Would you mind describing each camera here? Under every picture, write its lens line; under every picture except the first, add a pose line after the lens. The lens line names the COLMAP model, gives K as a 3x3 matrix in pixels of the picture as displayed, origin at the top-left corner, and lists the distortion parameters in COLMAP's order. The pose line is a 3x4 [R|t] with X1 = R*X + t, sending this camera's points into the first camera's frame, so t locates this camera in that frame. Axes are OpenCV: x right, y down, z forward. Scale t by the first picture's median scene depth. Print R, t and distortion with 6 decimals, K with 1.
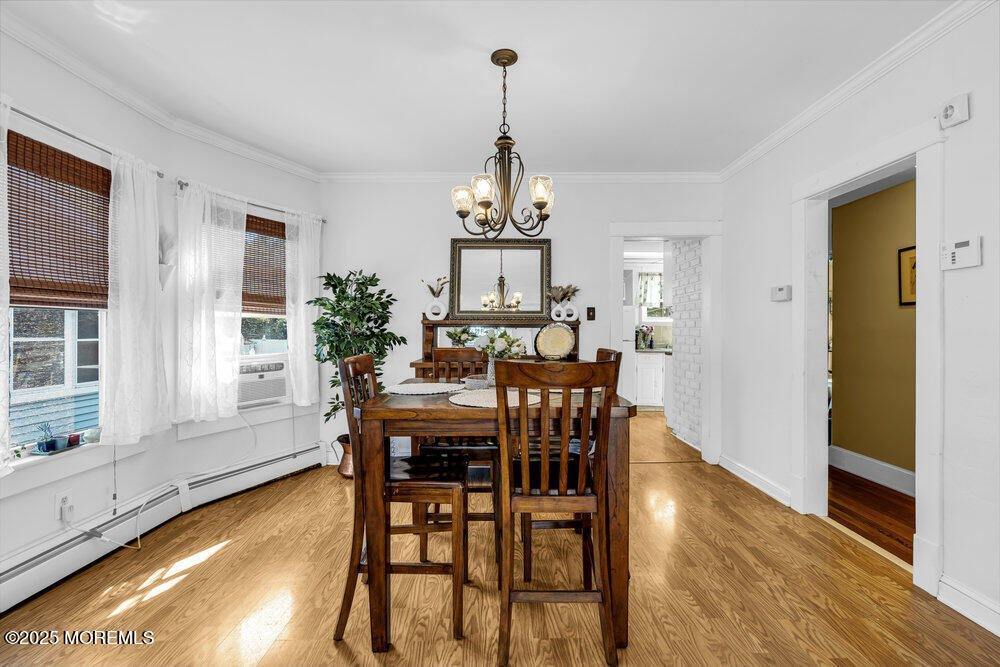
lens RADIAL K [[461.3, 0, 496.9], [0, 461.3, 332.9], [0, 0, 1]] dist [-0.001172, 0.000876]
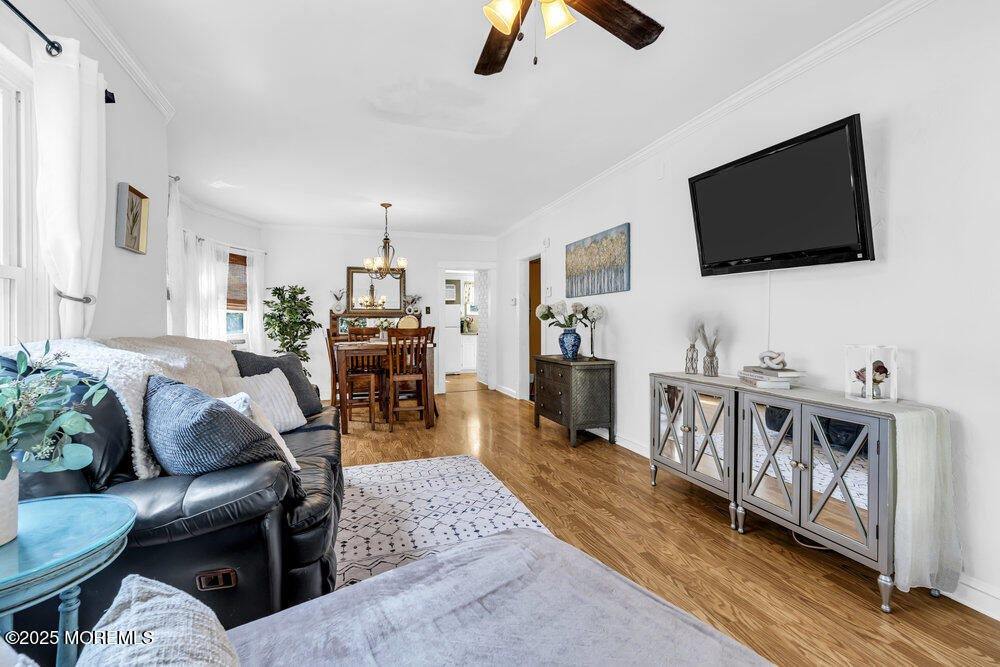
lens RADIAL K [[449.7, 0, 501.0], [0, 449.7, 326.8], [0, 0, 1]] dist [-0.012542, 0.000125]
pose [[0.945907, -0.008549, 0.324325, -0.109379], [0.007521, 0.999962, 0.004422, 0.019553], [-0.324351, -0.001743, 0.945935, -0.852148]]
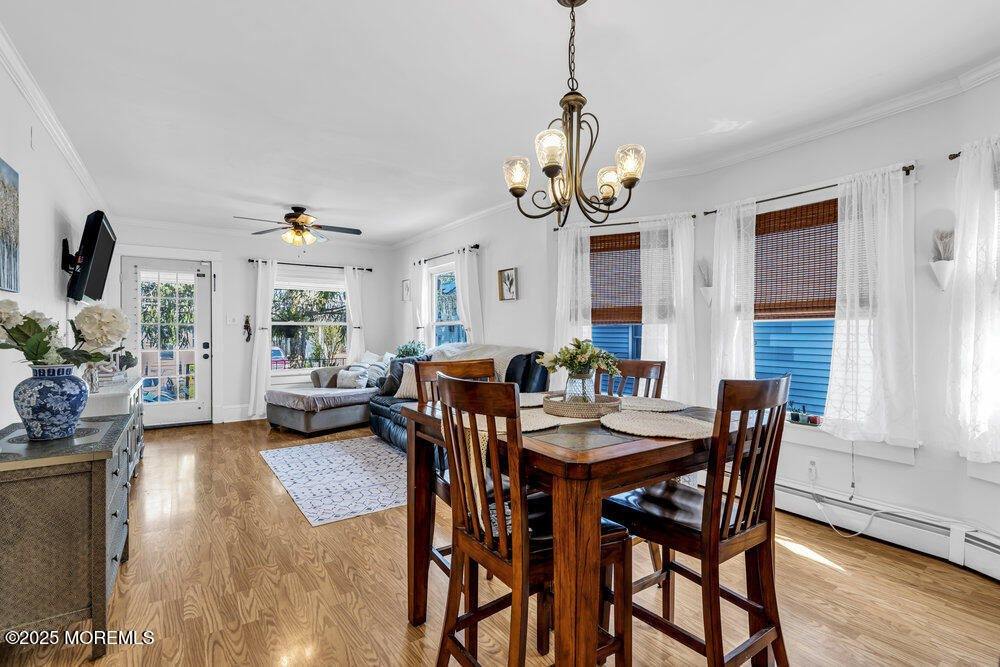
lens RADIAL K [[461.3, 0, 496.9], [0, 461.3, 332.9], [0, 0, 1]] dist [-0.001172, 0.000876]
pose [[-0.820976, 0.000361, -0.570962, 0.347124], [-0.004853, 0.999959, 0.007610, -0.012284], [0.570942, 0.009019, -0.820941, 0.951655]]
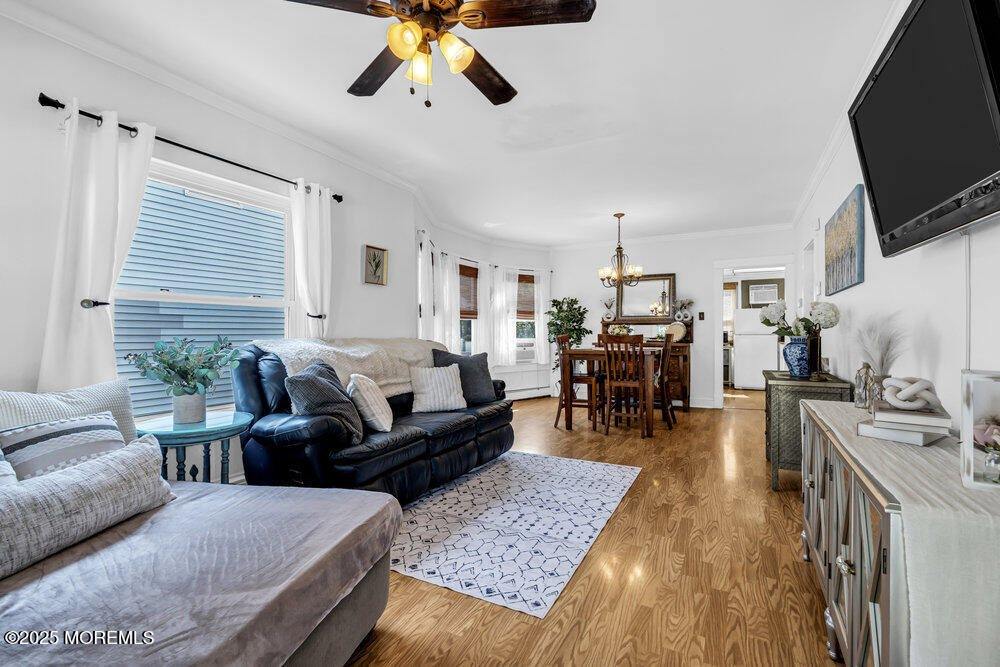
lens RADIAL K [[449.0, 0, 500.0], [0, 449.0, 333.5], [0, 0, 1]] dist [-0.000434, 0.000147]
pose [[0.886150, -0.002114, -0.463393, 0.340523], [0.002157, 0.999998, -0.000437, 0.022789], [0.463393, -0.000612, 0.886153, -0.863165]]
